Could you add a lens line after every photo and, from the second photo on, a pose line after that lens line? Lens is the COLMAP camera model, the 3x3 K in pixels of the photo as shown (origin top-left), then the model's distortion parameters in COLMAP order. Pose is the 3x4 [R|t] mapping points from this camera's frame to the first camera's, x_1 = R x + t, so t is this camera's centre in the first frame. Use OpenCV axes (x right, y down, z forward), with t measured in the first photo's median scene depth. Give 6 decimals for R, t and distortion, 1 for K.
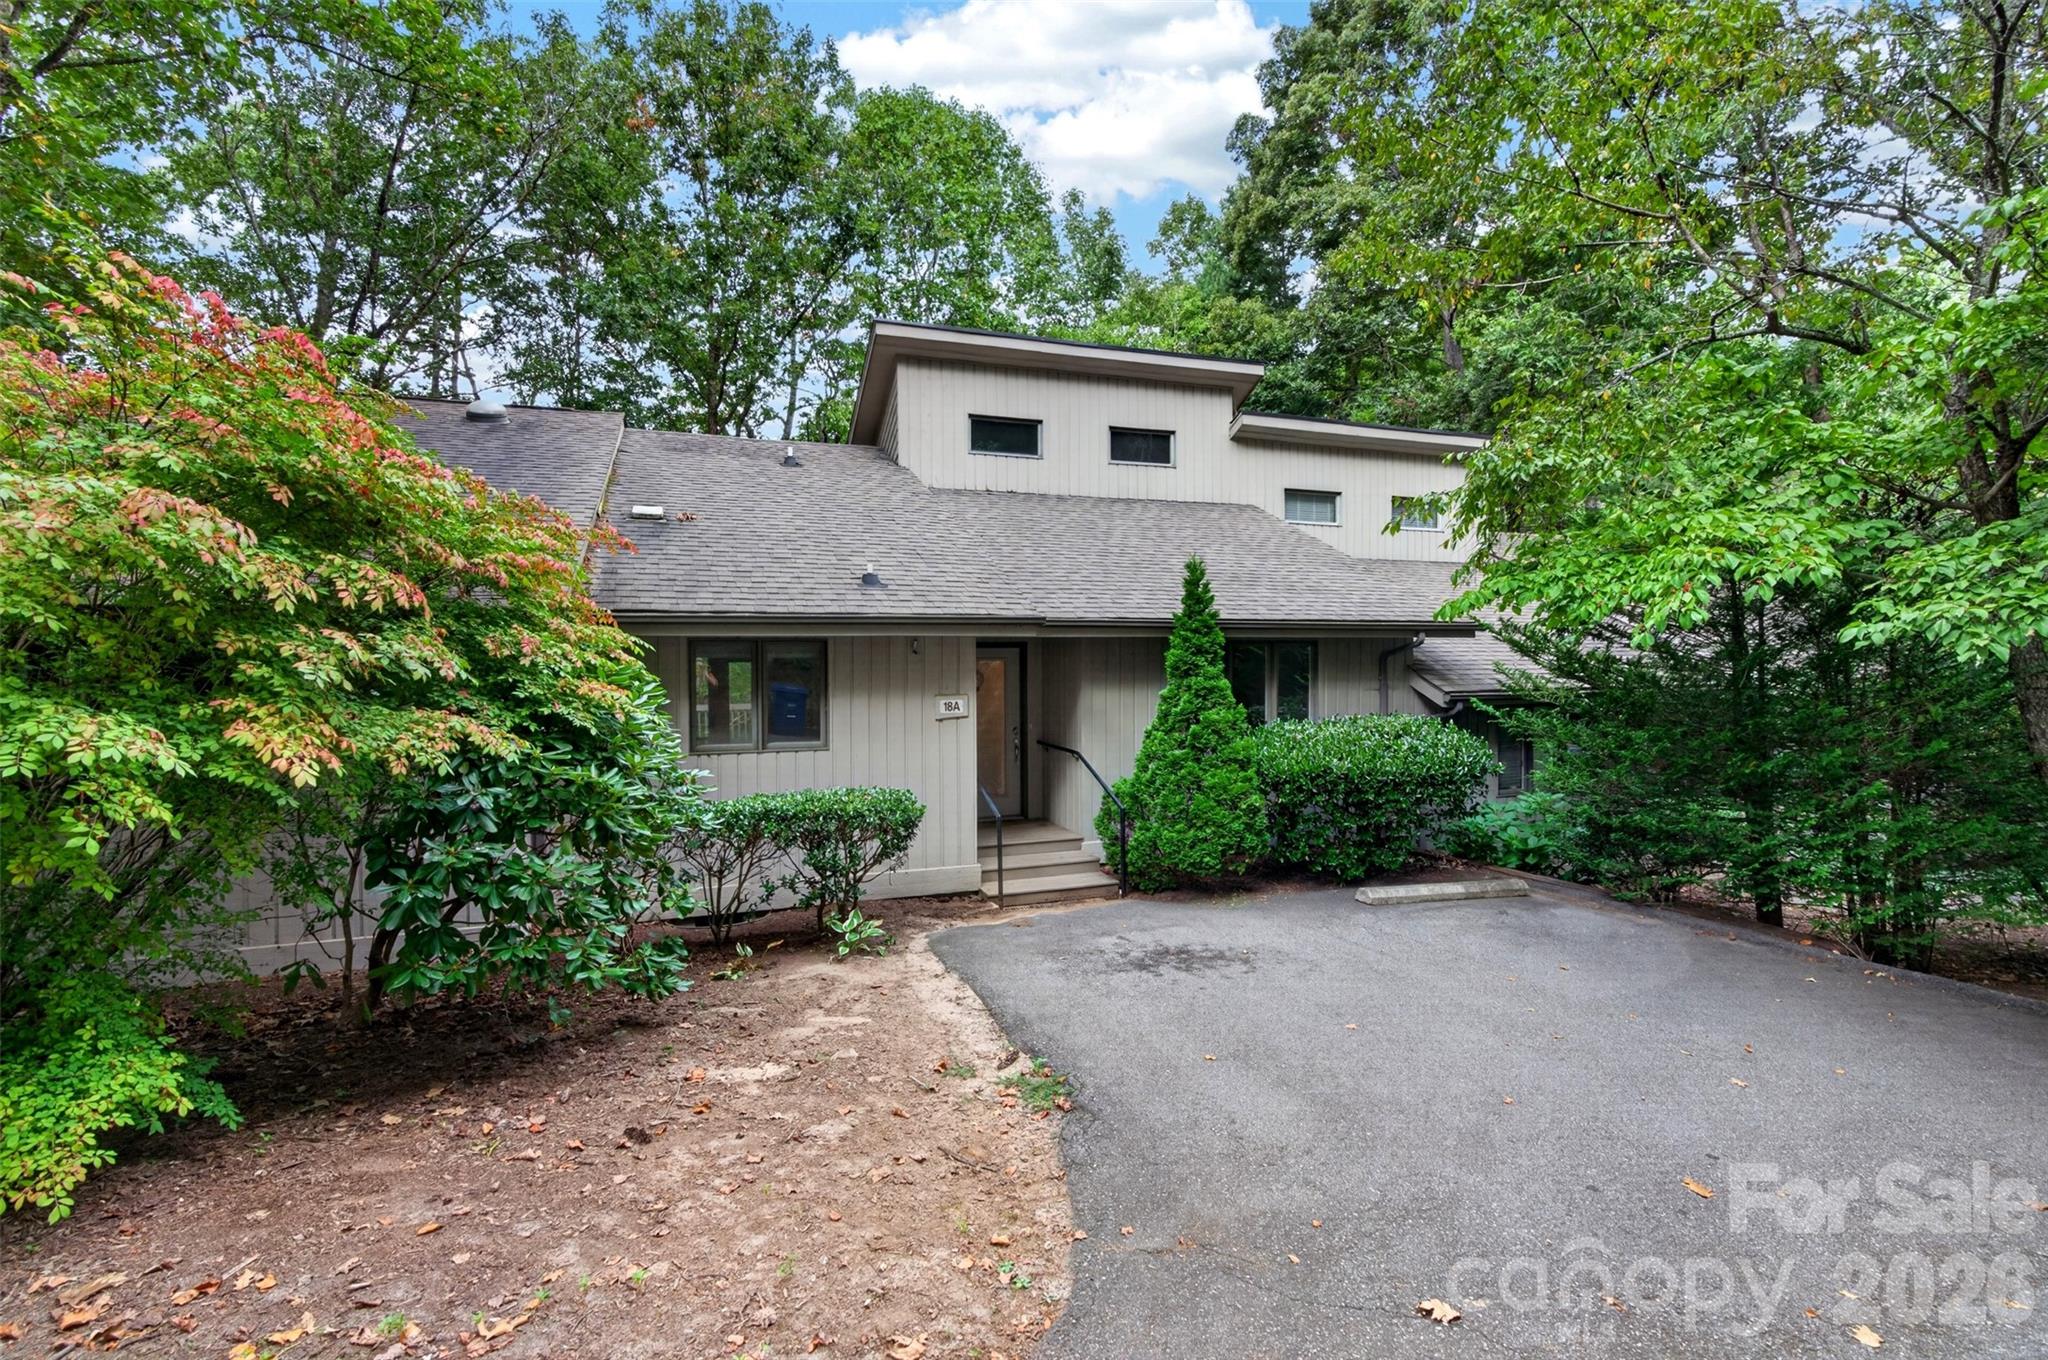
lens RADIAL K [[901.5, 0, 1024.7], [0, 901.5, 678.7], [0, 0, 1]] dist [-0.000847, 0.001264]
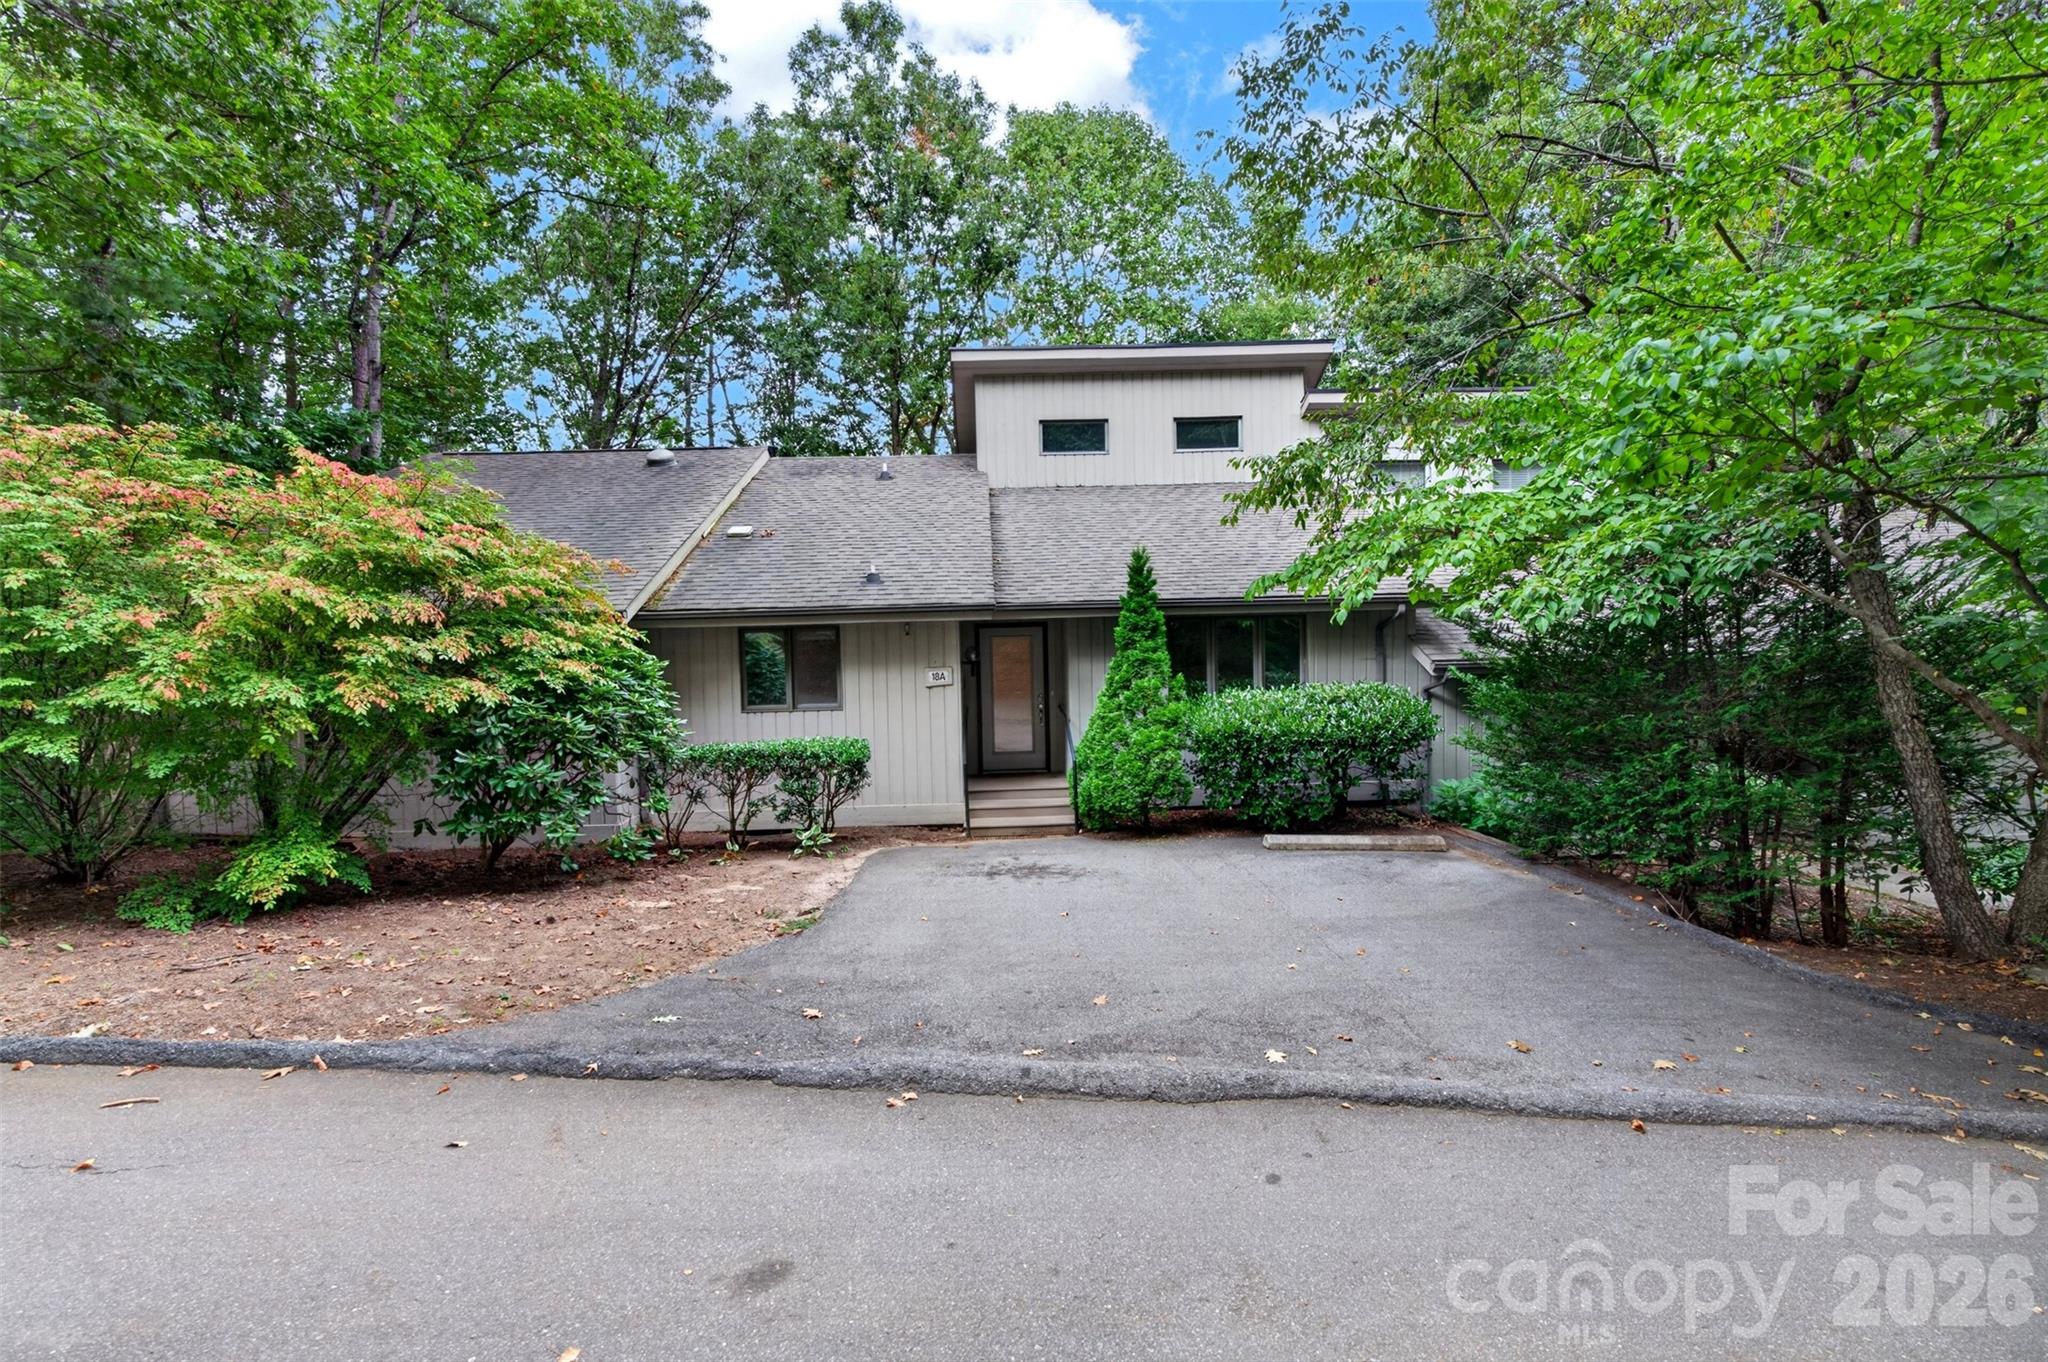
lens RADIAL K [[901.5, 0, 1023.0], [0, 901.5, 680.2], [0, 0, 1]] dist [-0.000847, 0.001264]
pose [[0.953985, -0.003688, -0.299833, 0.526321], [0.013205, 0.999471, 0.029722, 0.000448], [0.299565, -0.032314, 0.953529, -0.205771]]
